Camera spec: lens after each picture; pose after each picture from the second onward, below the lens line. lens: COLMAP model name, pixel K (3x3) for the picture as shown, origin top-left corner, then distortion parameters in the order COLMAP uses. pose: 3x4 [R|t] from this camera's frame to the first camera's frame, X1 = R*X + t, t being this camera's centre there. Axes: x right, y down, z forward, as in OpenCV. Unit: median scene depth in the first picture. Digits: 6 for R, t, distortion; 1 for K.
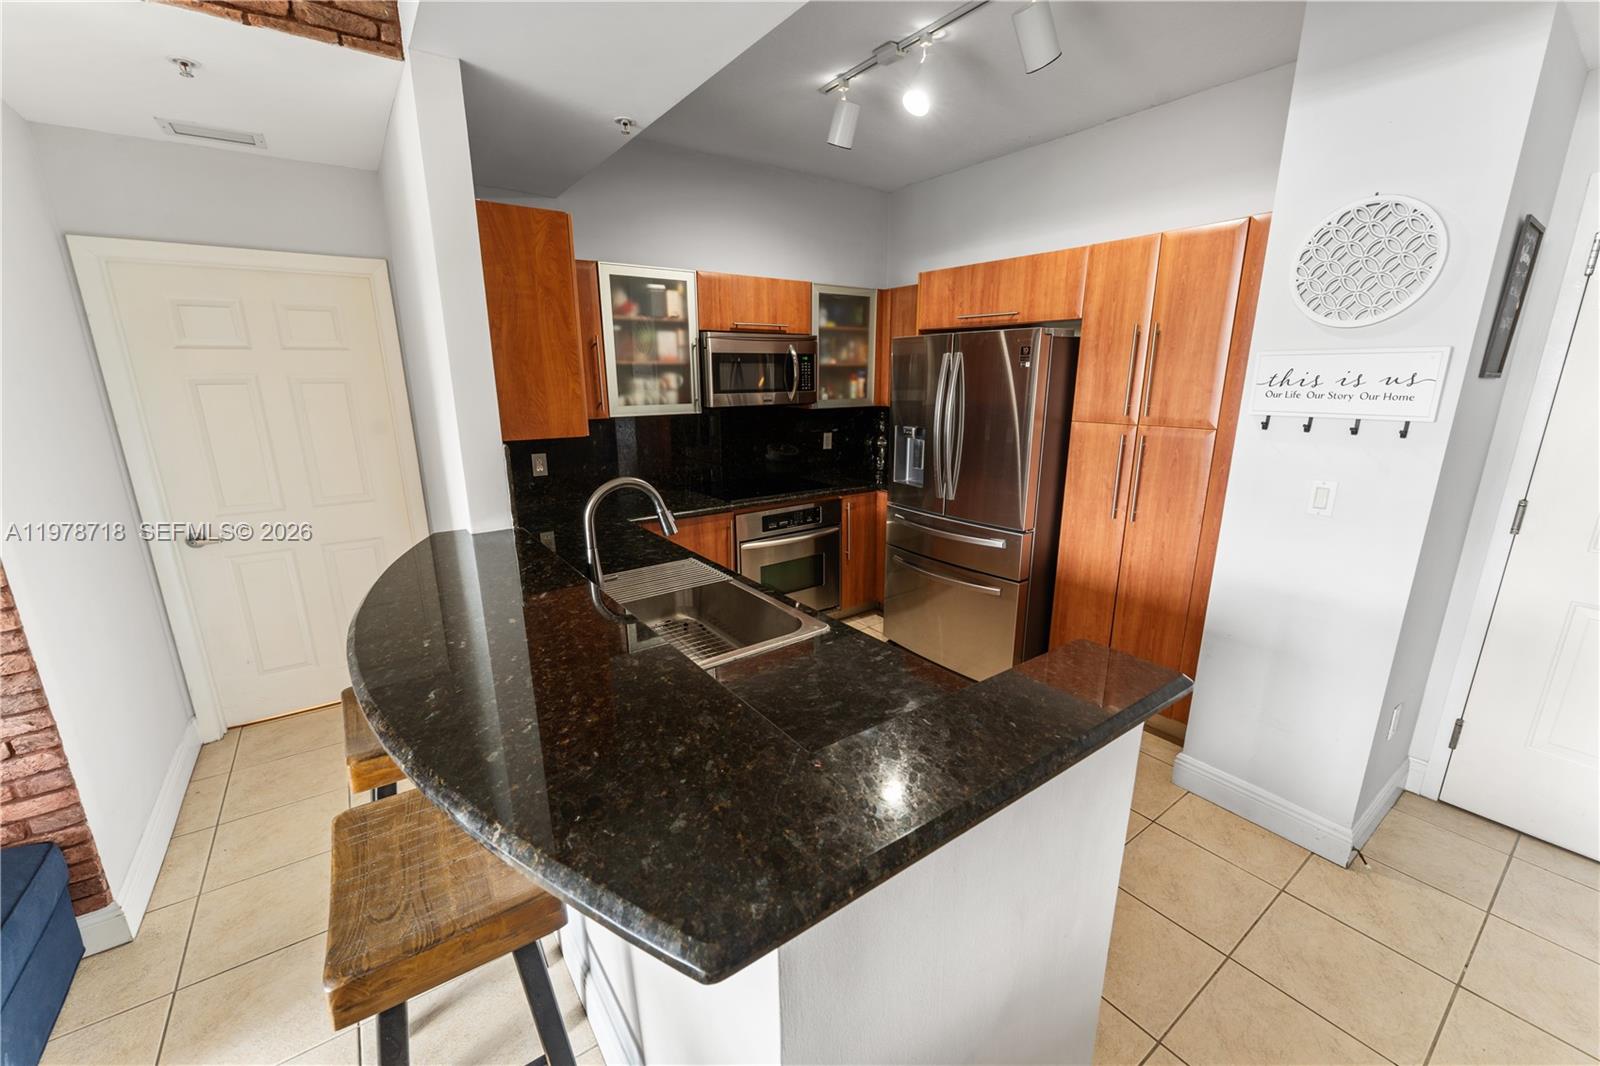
lens RADIAL K [[632.2, 0, 800.2], [0, 632.2, 533.8], [0, 0, 1]] dist [-0.002272, -0.000337]
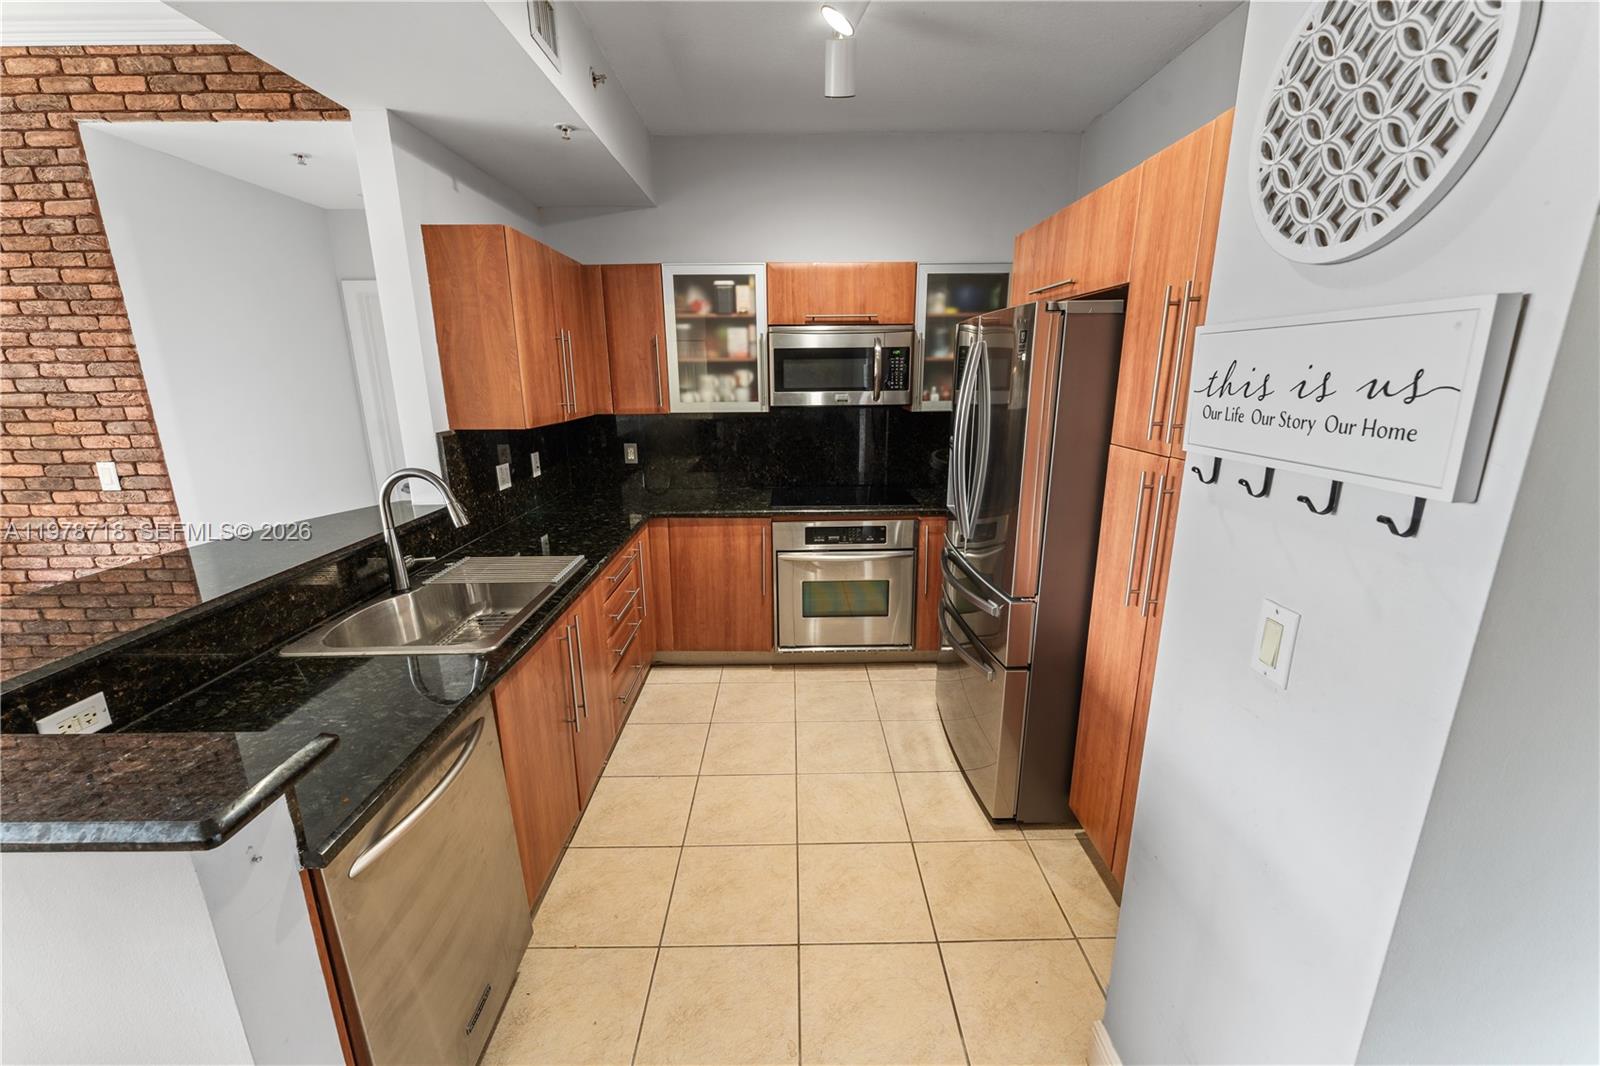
lens RADIAL K [[632.2, 0, 798.3], [0, 632.2, 532.6], [0, 0, 1]] dist [-0.002272, -0.000337]
pose [[0.818956, 0.140656, -0.556352, 0.462379], [-0.137745, 0.989335, 0.047360, -0.064710], [0.557080, 0.037849, 0.829596, 0.250285]]
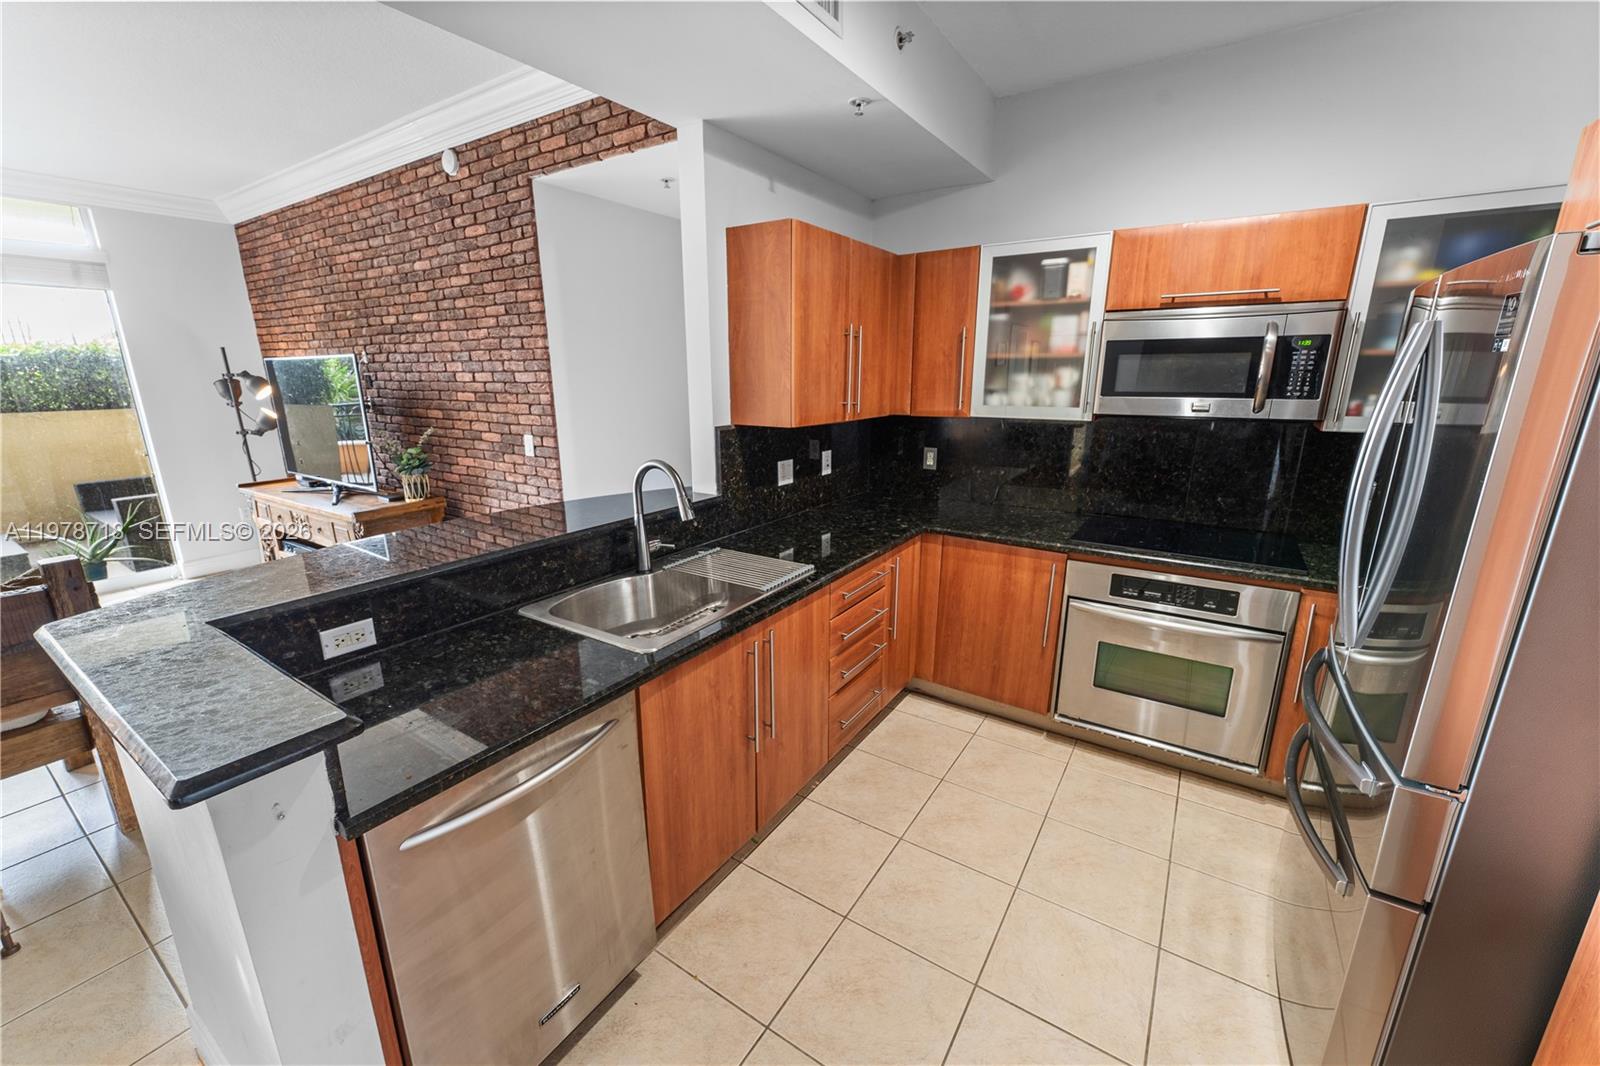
lens RADIAL K [[632.2, 0, 794.8], [0, 632.2, 536.8], [0, 0, 1]] dist [-0.002272, -0.000337]
pose [[0.353729, 0.241480, -0.903639, 0.460913], [-0.229826, 0.958920, 0.166288, -0.107163], [0.906673, 0.148859, 0.394696, 0.418310]]
